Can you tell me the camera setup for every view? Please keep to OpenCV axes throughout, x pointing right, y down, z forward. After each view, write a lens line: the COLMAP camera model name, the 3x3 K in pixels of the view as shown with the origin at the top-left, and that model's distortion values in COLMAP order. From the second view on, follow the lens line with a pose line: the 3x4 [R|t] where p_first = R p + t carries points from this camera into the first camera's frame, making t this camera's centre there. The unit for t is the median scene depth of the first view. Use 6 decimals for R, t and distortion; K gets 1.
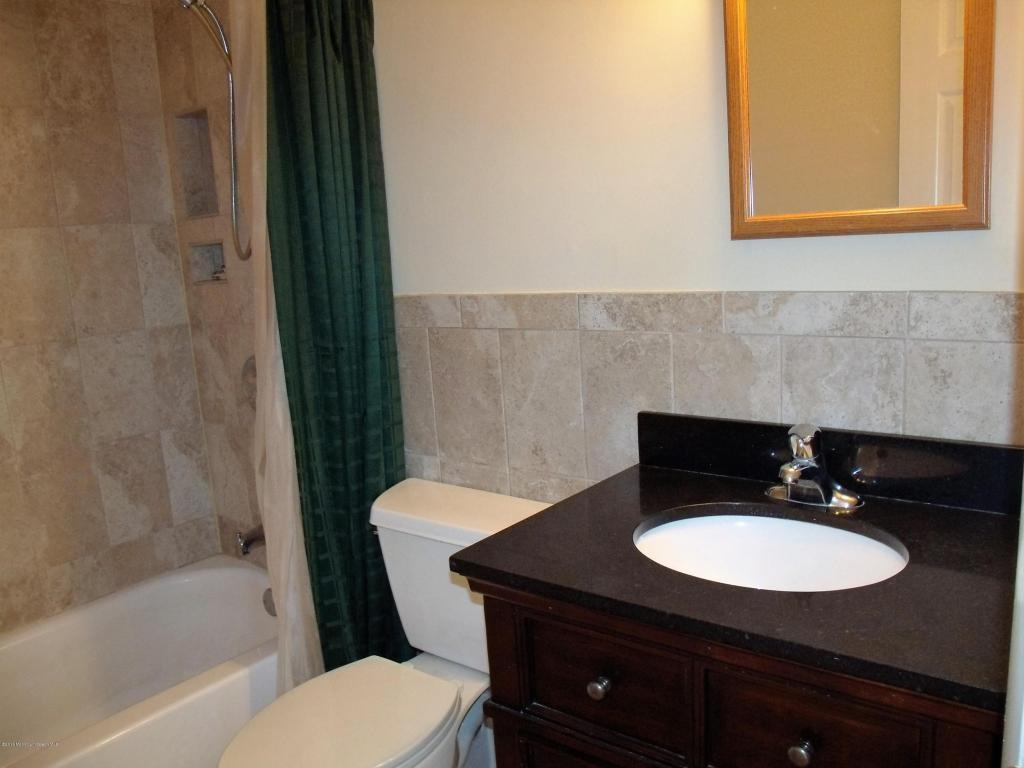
lens RADIAL K [[828.4, 0, 538.2], [0, 828.4, 412.0], [0, 0, 1]] dist [-0.129092, 0.089438]
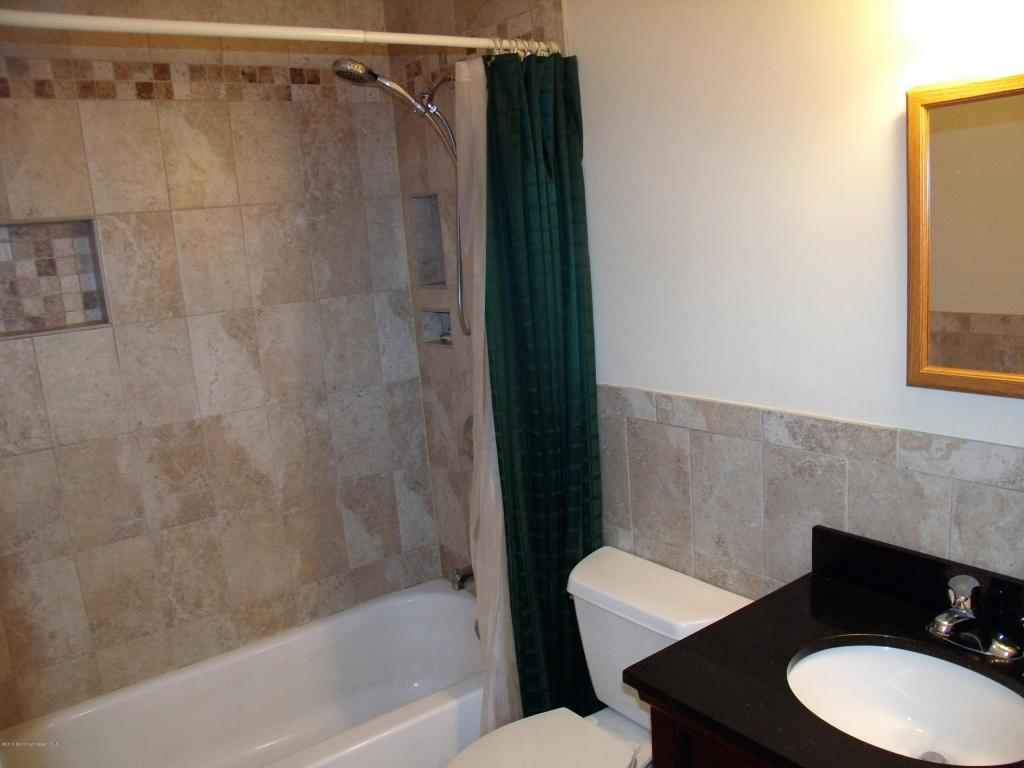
lens RADIAL K [[828.4, 0, 530.4], [0, 828.4, 417.8], [0, 0, 1]] dist [-0.129092, 0.089438]
pose [[0.961918, 0.044162, -0.269747, 0.038426], [-0.034451, 0.998580, 0.040632, -0.136767], [0.271158, -0.029791, 0.962074, -0.084769]]
